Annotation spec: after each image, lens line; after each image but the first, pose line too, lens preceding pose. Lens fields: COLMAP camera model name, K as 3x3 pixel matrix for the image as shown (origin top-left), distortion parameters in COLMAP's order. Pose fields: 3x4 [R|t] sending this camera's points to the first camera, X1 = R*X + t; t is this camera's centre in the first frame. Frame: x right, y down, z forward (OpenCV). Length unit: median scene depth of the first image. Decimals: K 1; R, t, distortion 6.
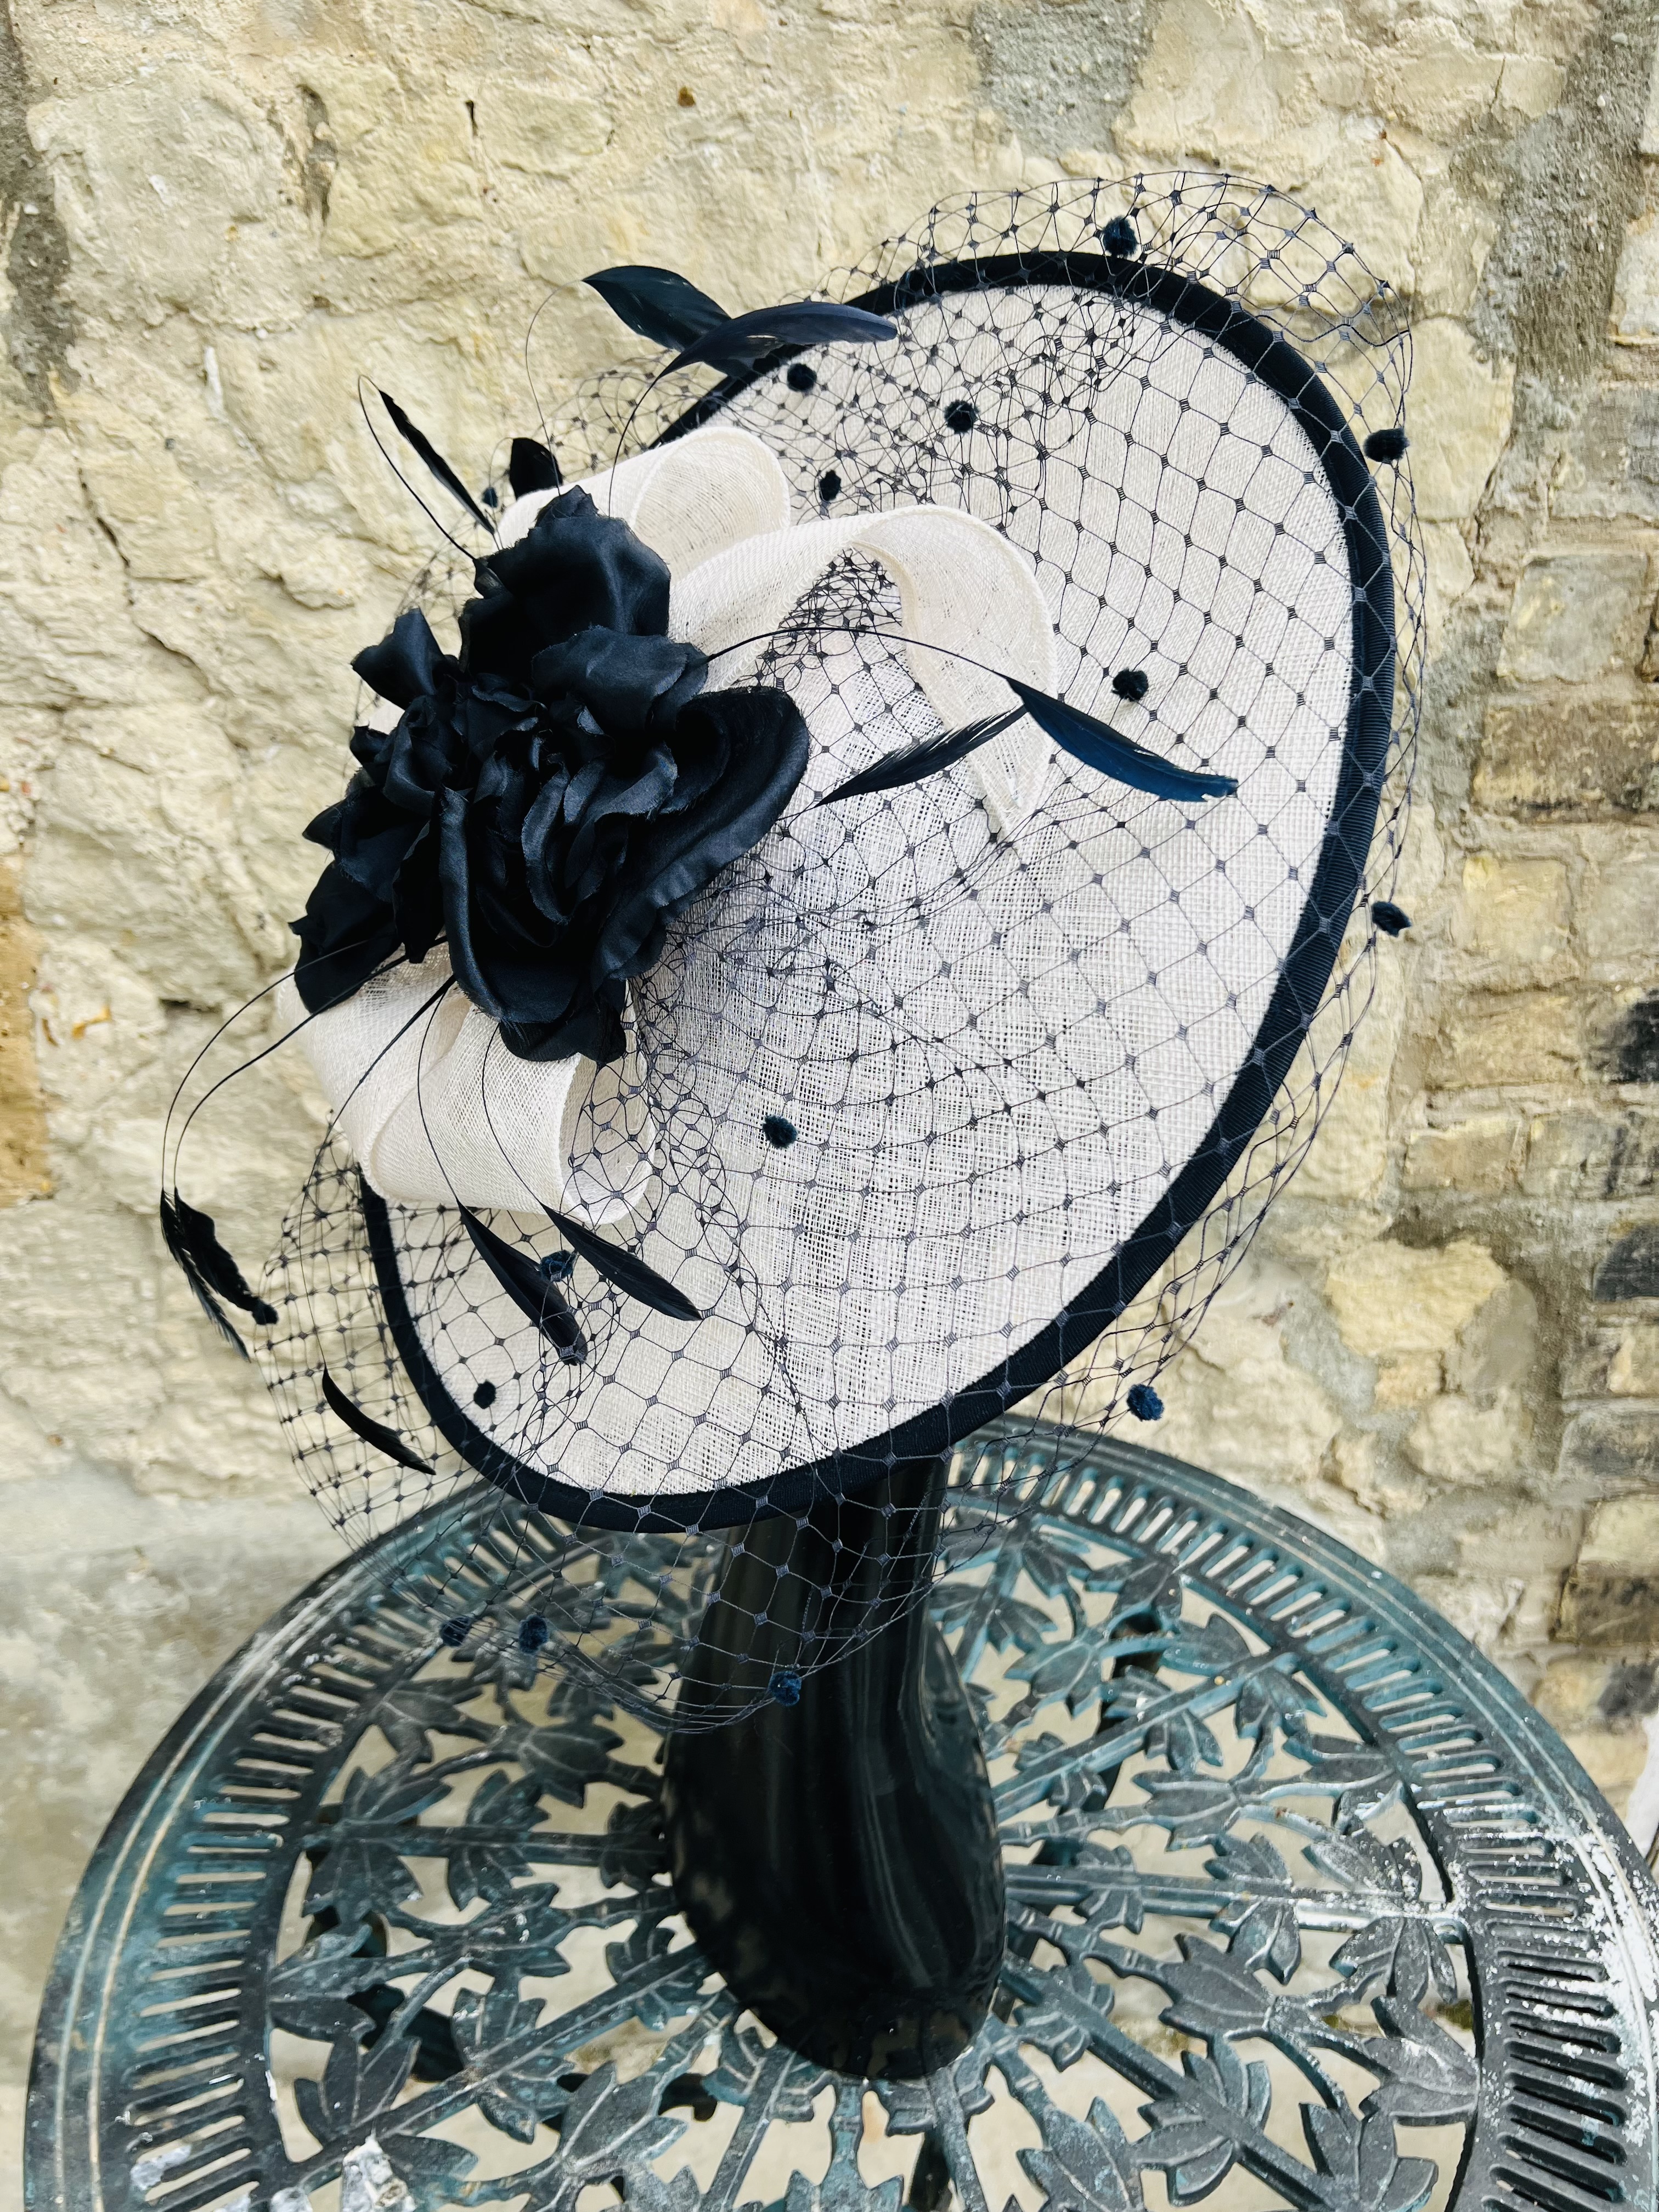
lens RADIAL K [[1694.5, 0, 817.7], [0, 1694.5, 1113.0], [0, 0, 1]] dist [0.021056, -0.028378]
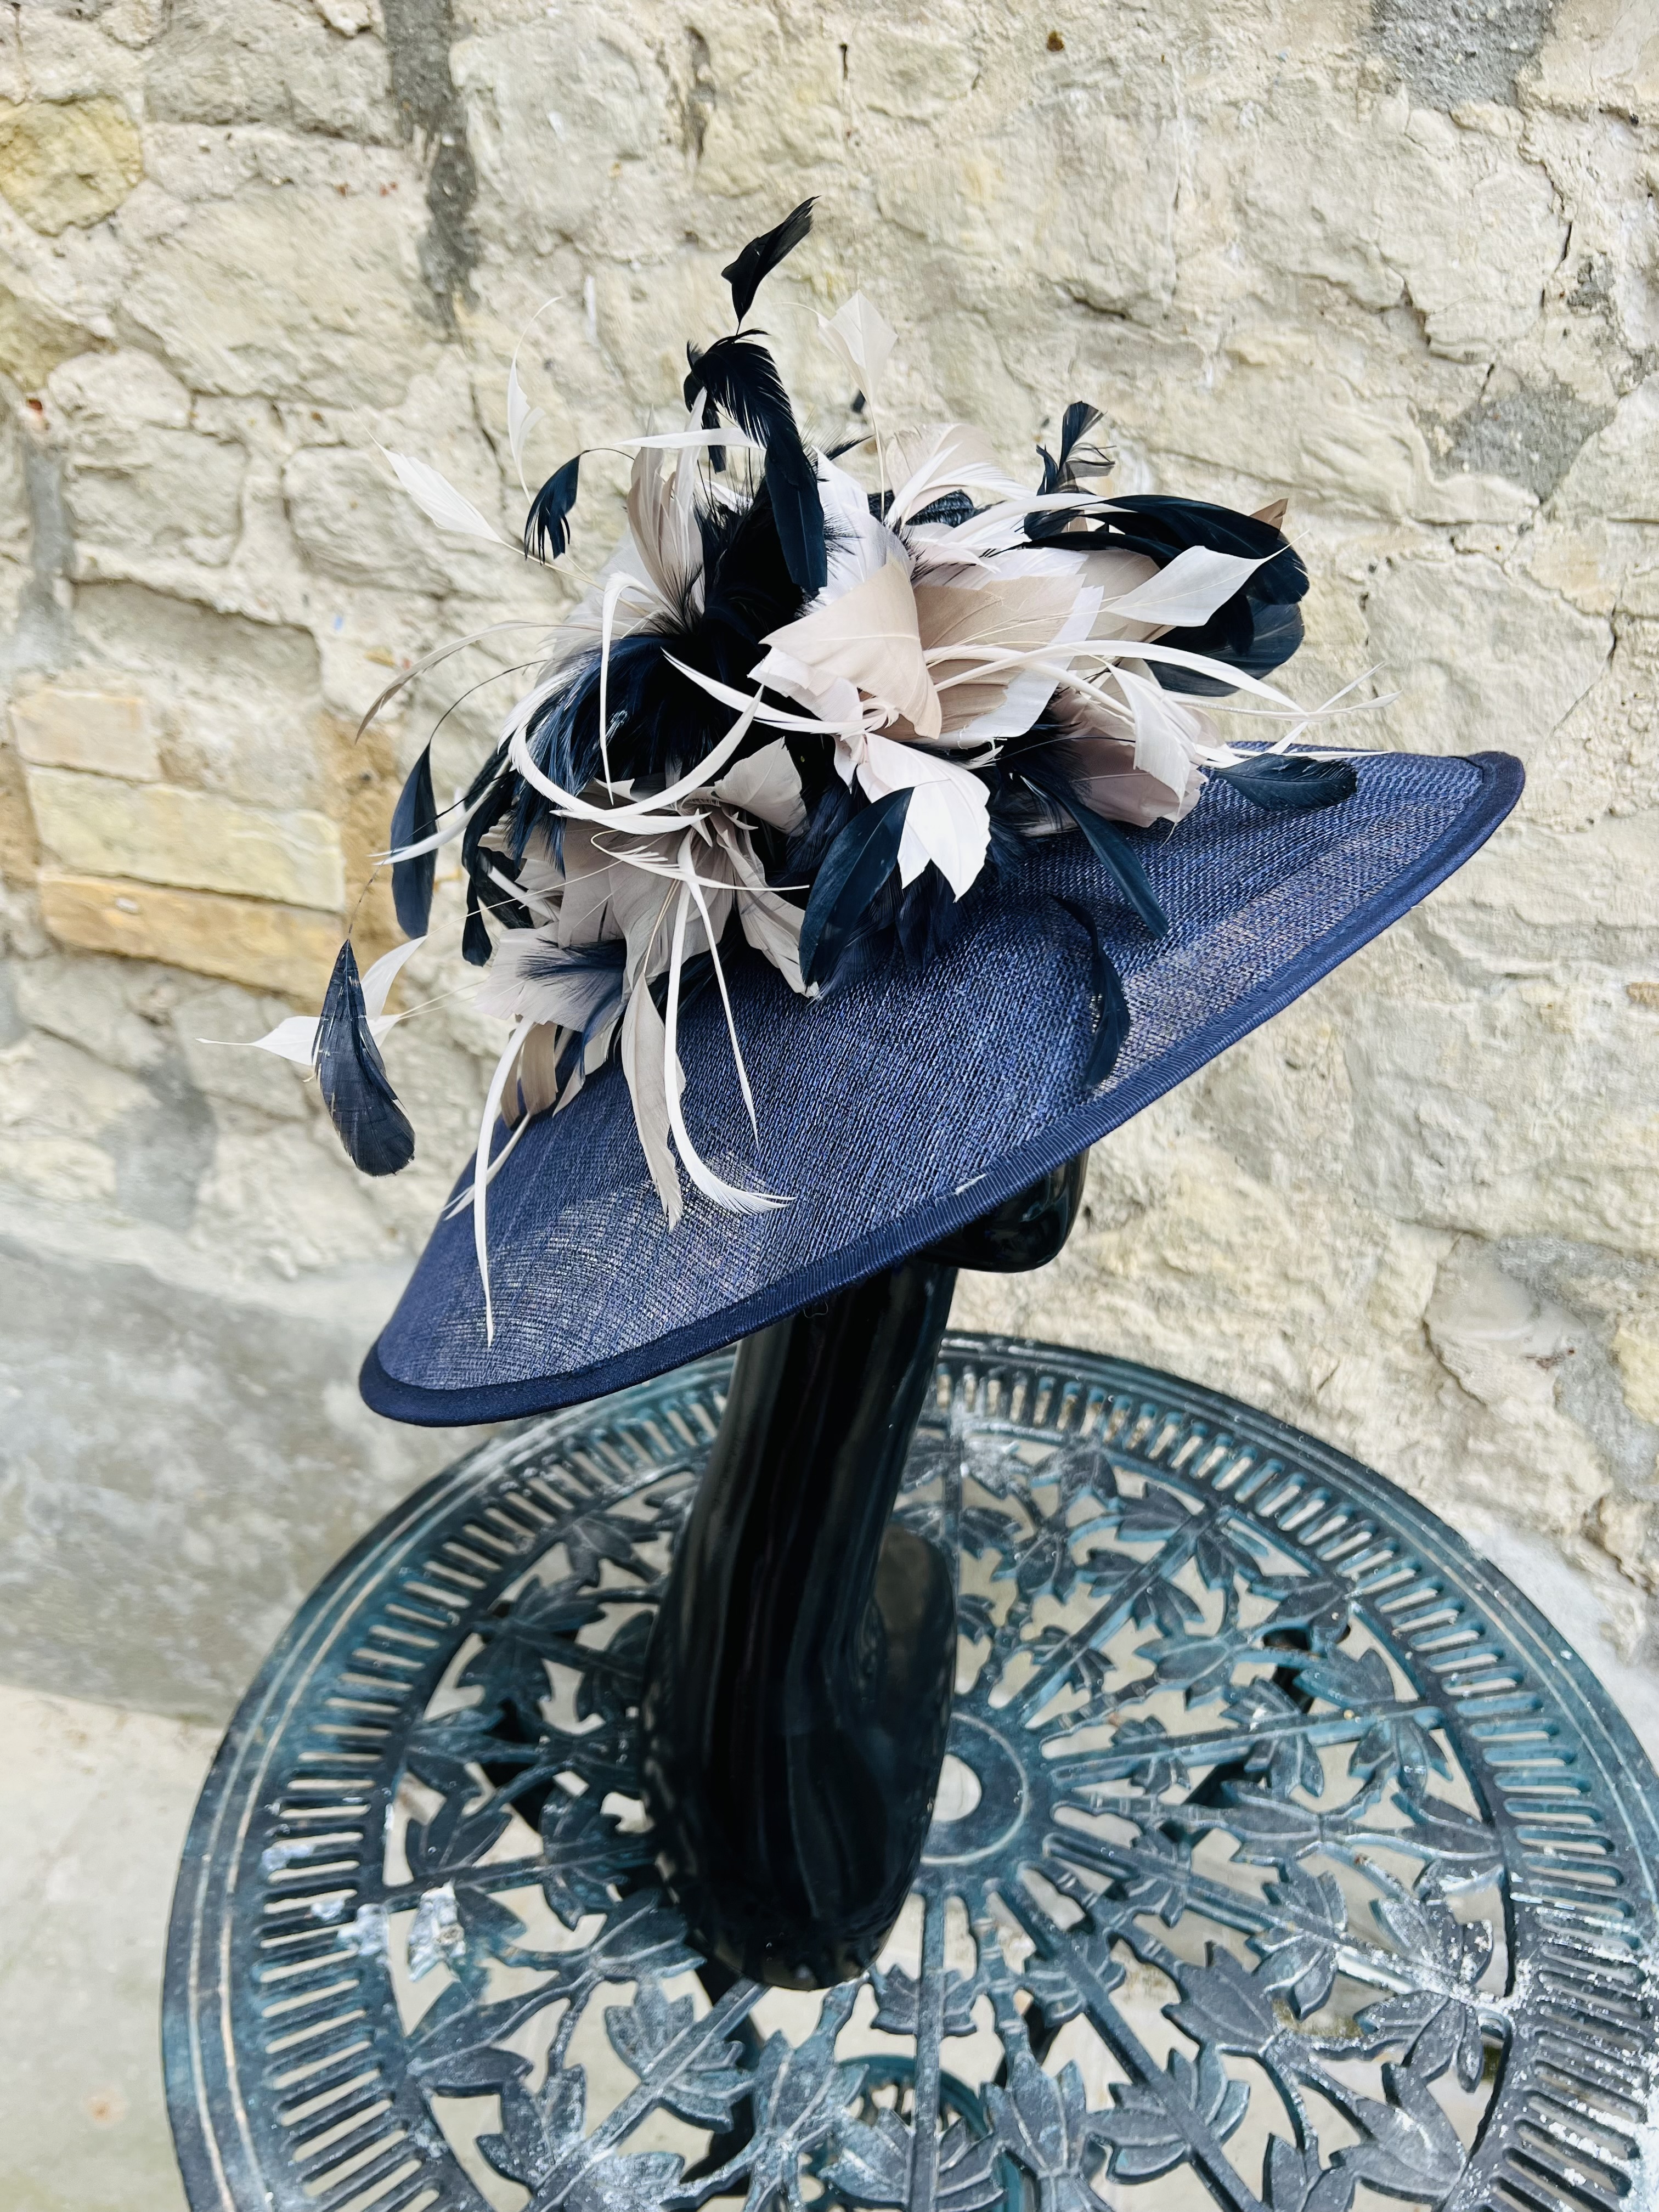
lens RADIAL K [[1711.1, 0, 815.3], [0, 1711.1, 1124.5], [0, 0, 1]] dist [0.022705, -0.033856]
pose [[0.945971, 0.180827, -0.269149, 0.160714], [-0.157401, 0.981786, 0.106398, -0.062528], [0.283486, -0.058285, 0.957203, -0.023677]]
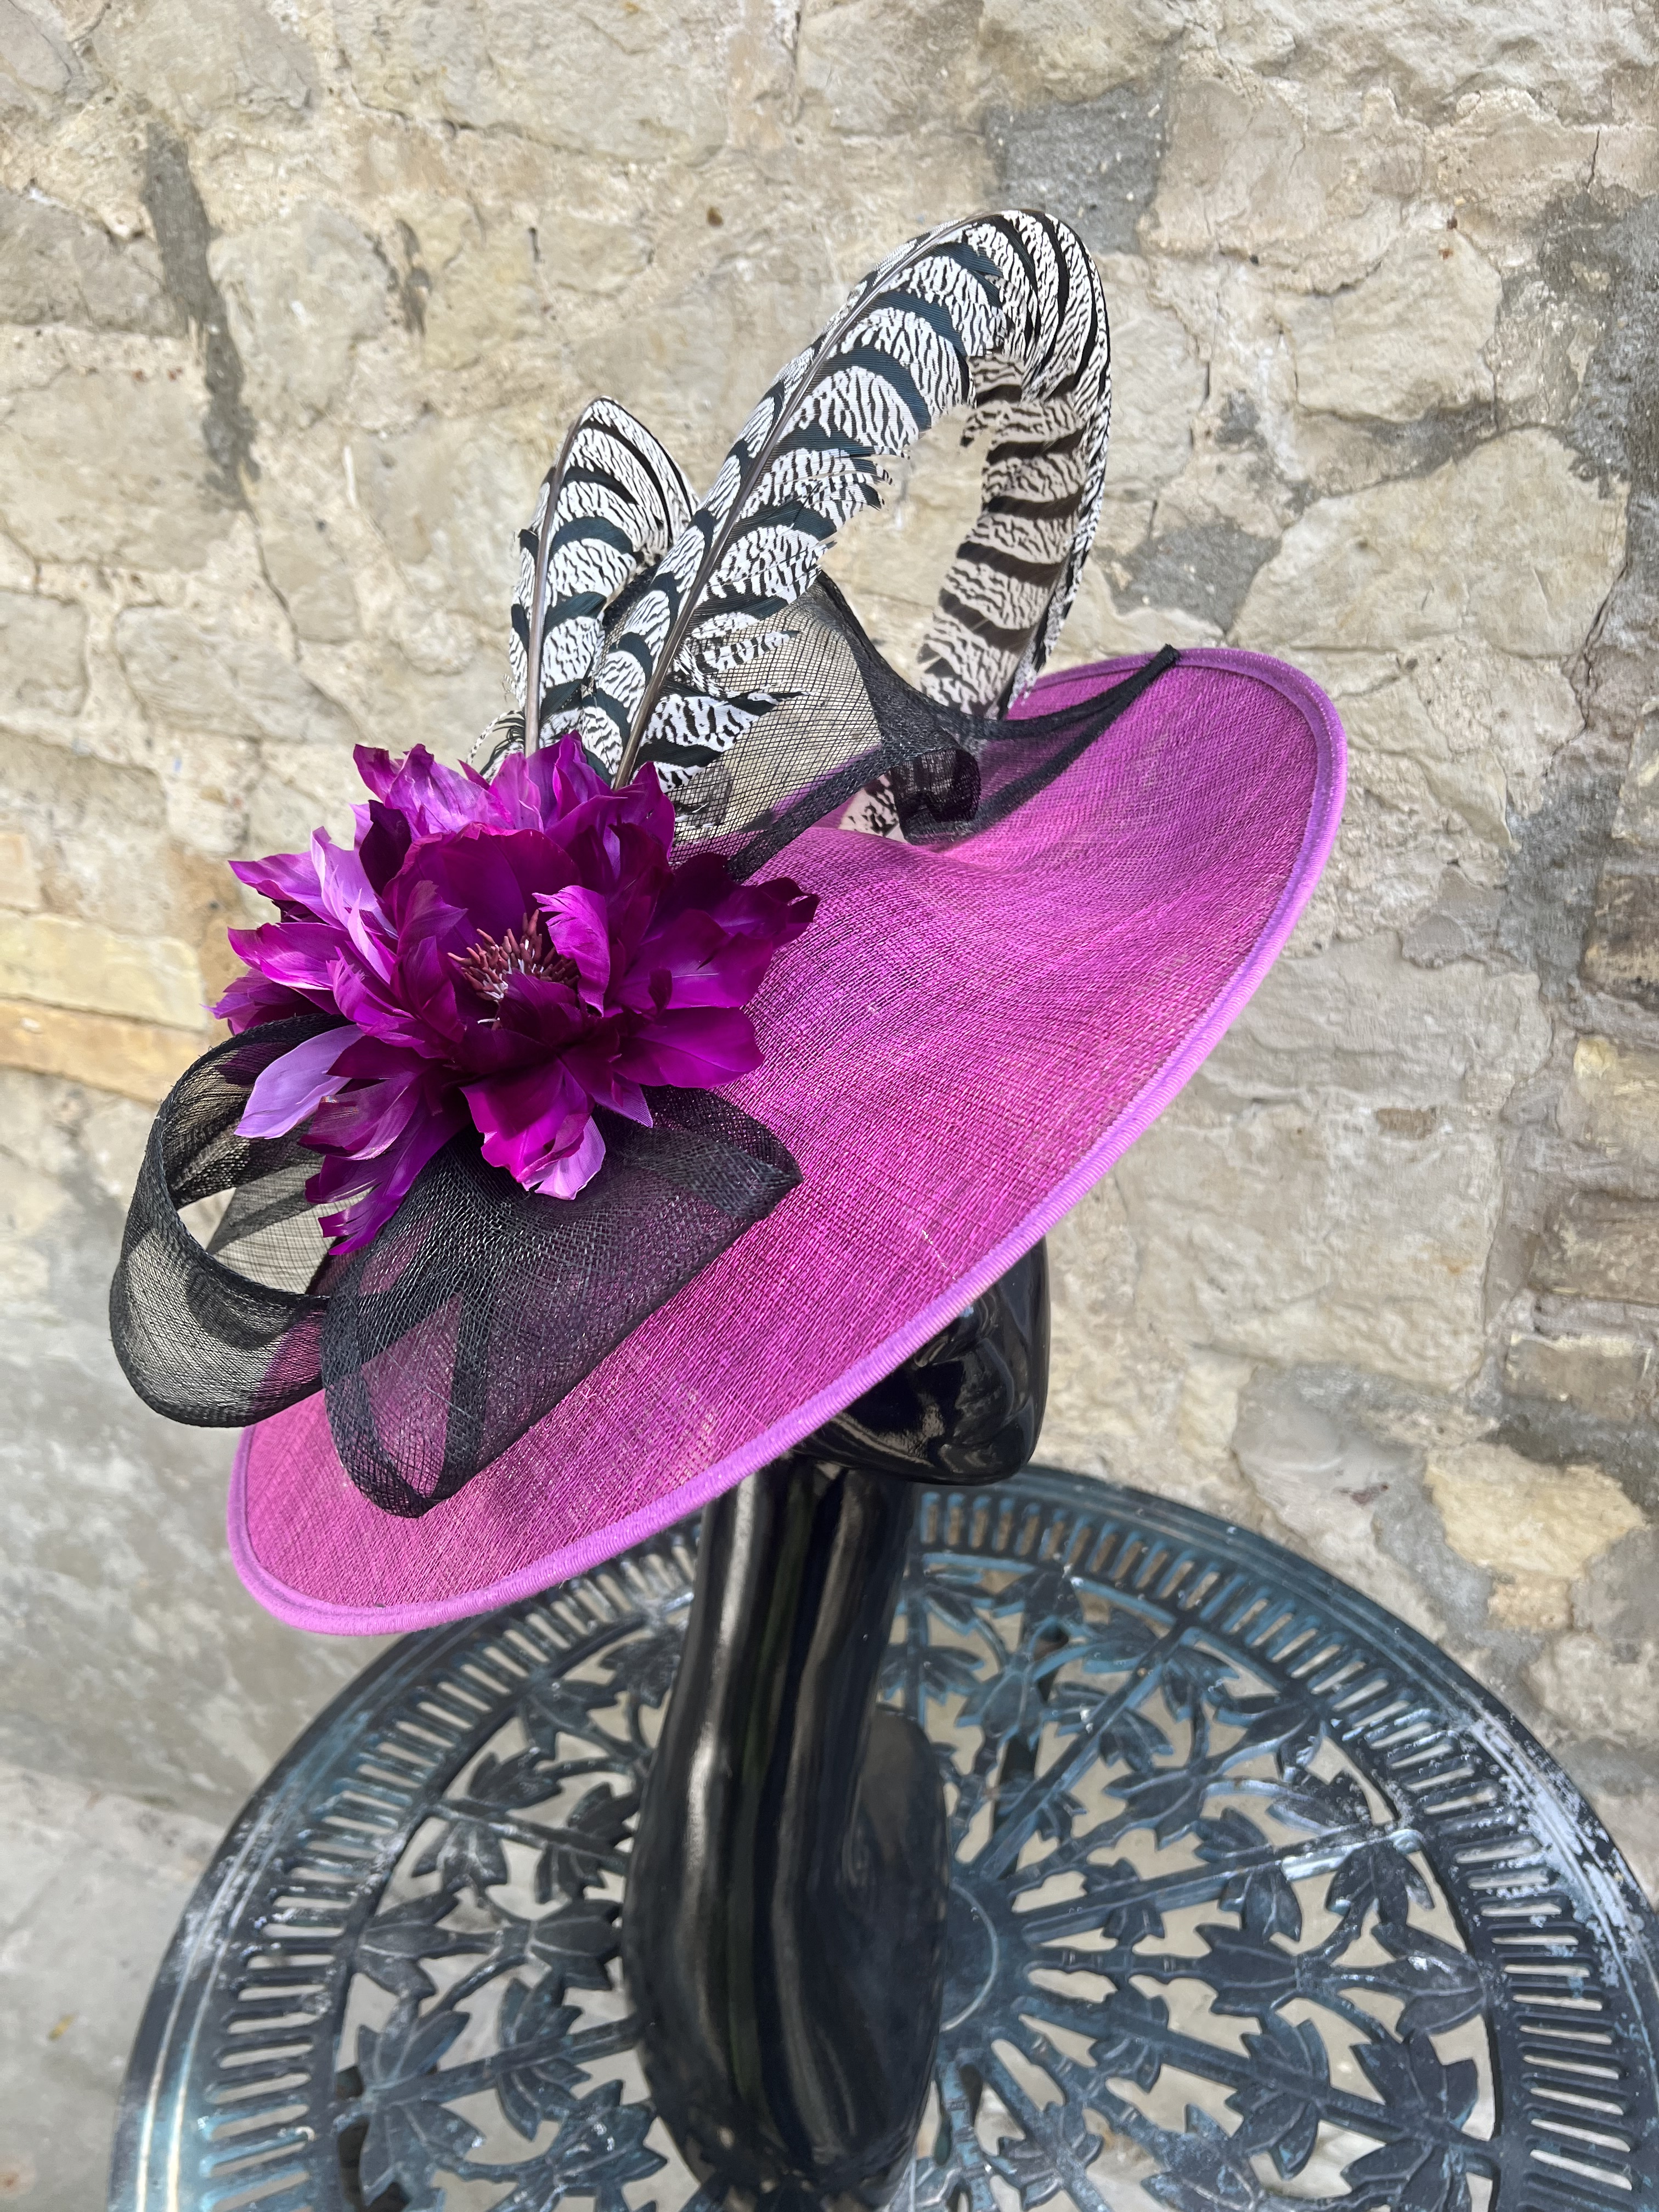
lens RADIAL K [[1686.1, 0, 835.3], [0, 1686.1, 1117.1], [0, 0, 1]] dist [0.018498, -0.024622]
pose [[0.908886, 0.169297, -0.381136, 0.443335], [-0.157525, 0.985559, 0.062128, -0.124998], [0.386150, 0.003571, 0.922429, 0.077897]]
